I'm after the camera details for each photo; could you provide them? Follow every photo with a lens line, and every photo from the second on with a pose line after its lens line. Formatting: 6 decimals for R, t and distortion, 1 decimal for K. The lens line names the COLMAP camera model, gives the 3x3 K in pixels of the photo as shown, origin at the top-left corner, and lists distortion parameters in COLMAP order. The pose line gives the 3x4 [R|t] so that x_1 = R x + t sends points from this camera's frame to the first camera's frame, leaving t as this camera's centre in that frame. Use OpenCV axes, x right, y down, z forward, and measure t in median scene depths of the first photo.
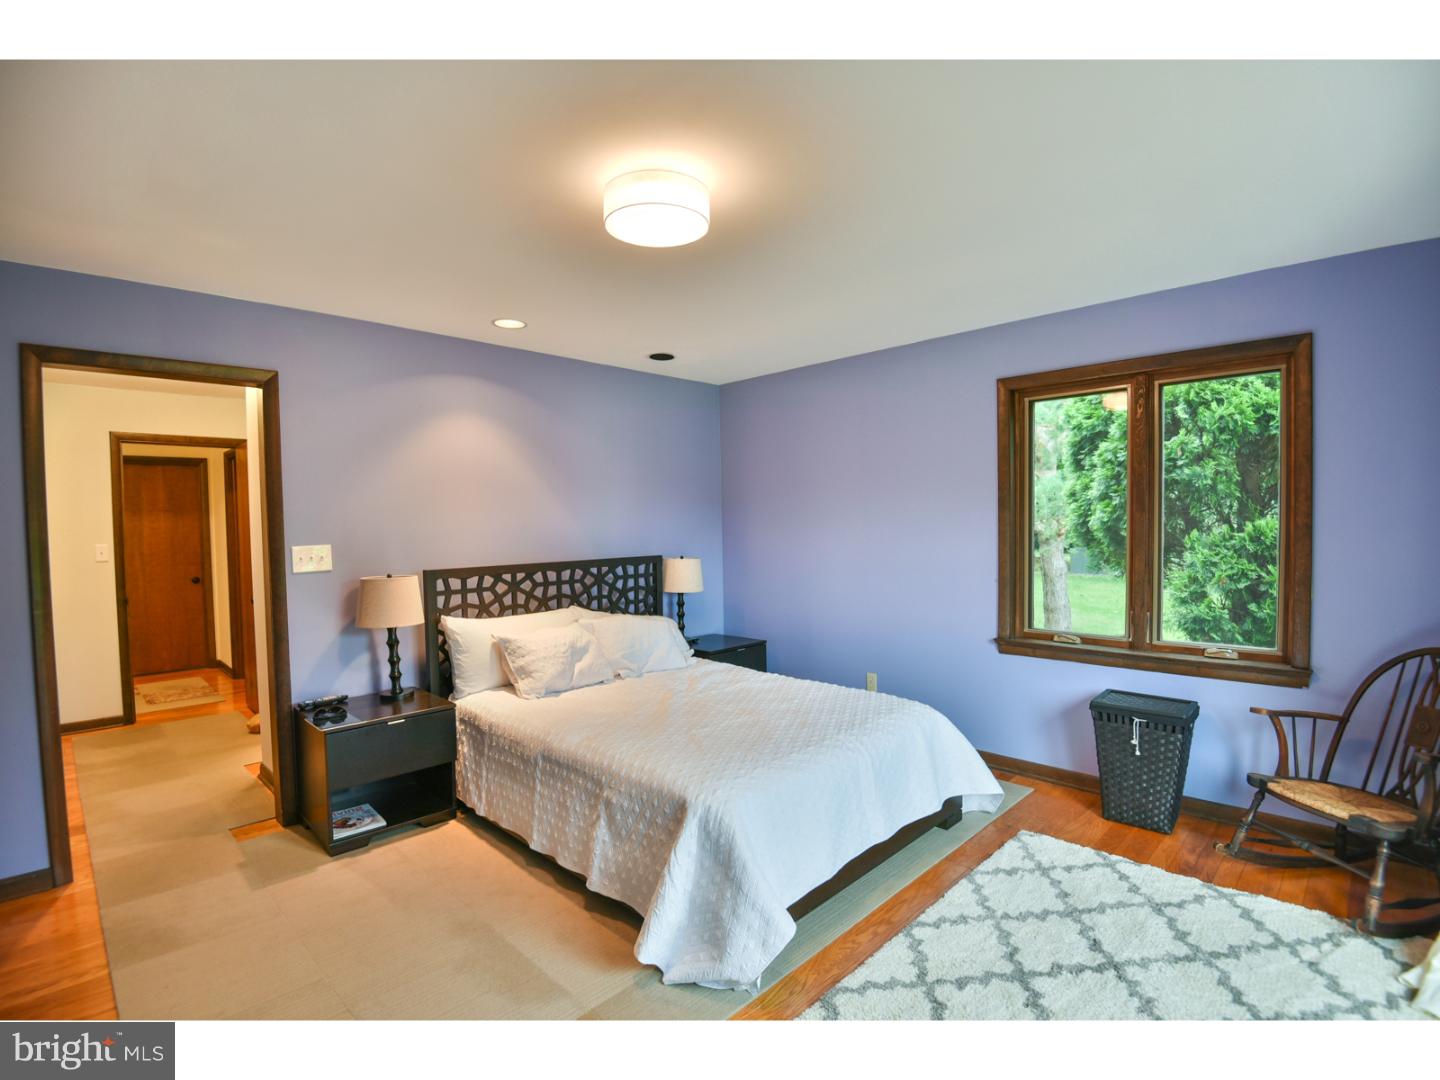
lens RADIAL K [[698.8, 0, 724.7], [0, 698.8, 546.1], [0, 0, 1]] dist [-0.023592, -0.002752]
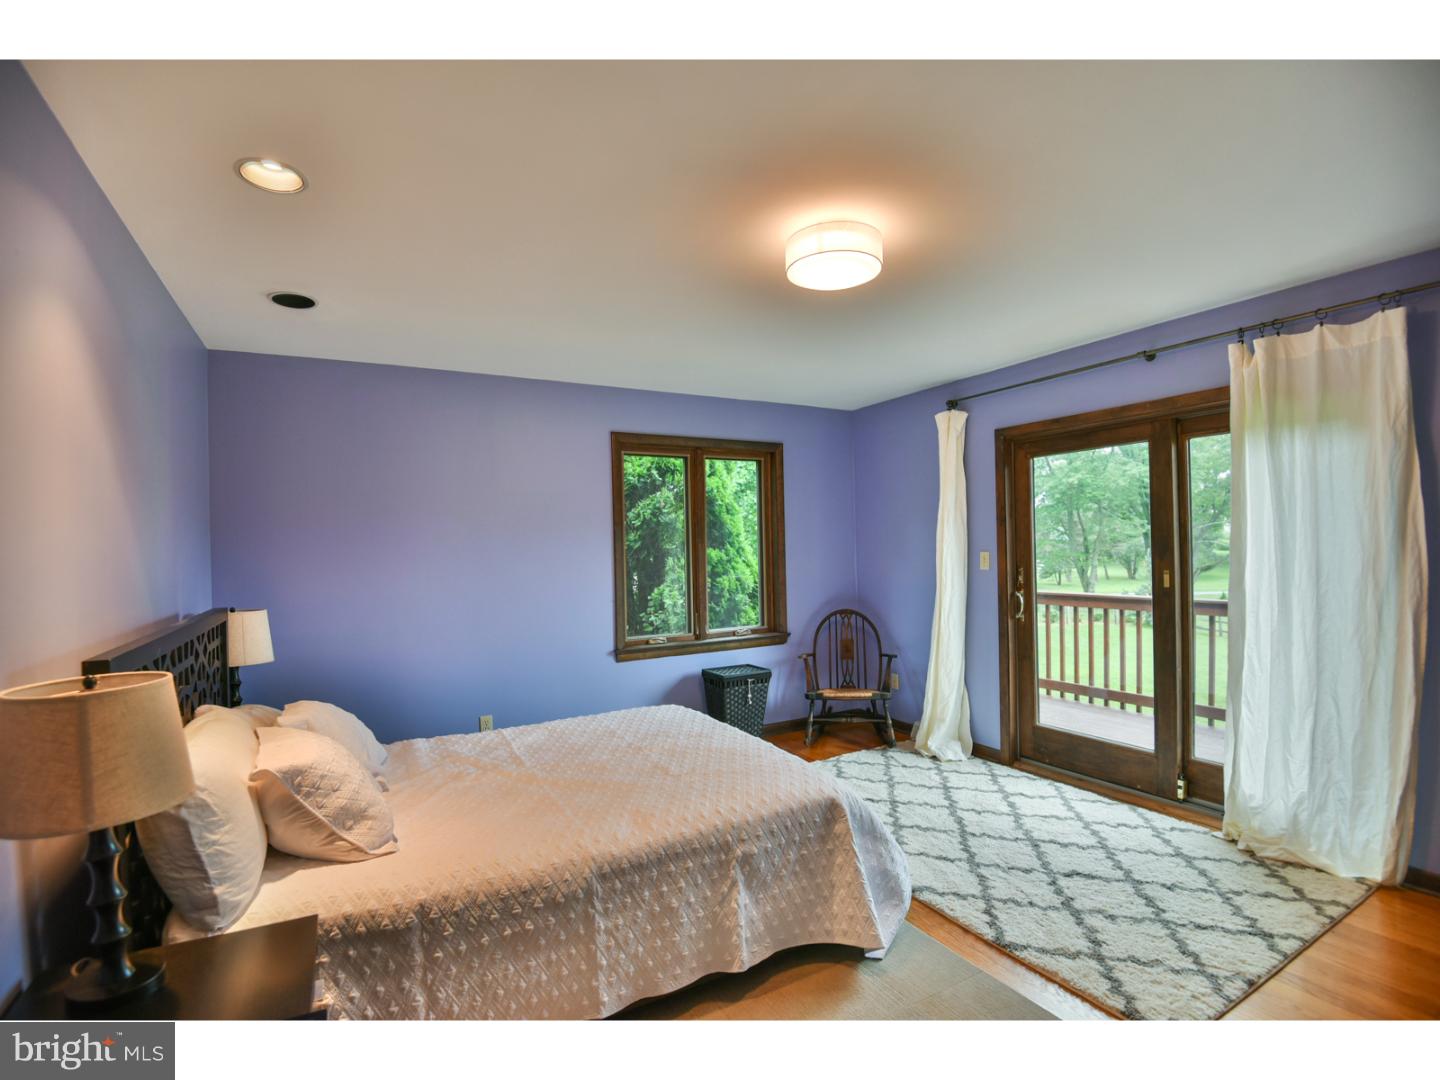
lens RADIAL K [[668.5, 0, 726.0], [0, 668.5, 537.4], [0, 0, 1]] dist [-0.032193, -0.004893]
pose [[0.284584, 0.021383, 0.958413, -0.909013], [0.053448, 0.997842, -0.038133, -0.007107], [-0.957160, 0.062077, 0.282827, 0.698211]]
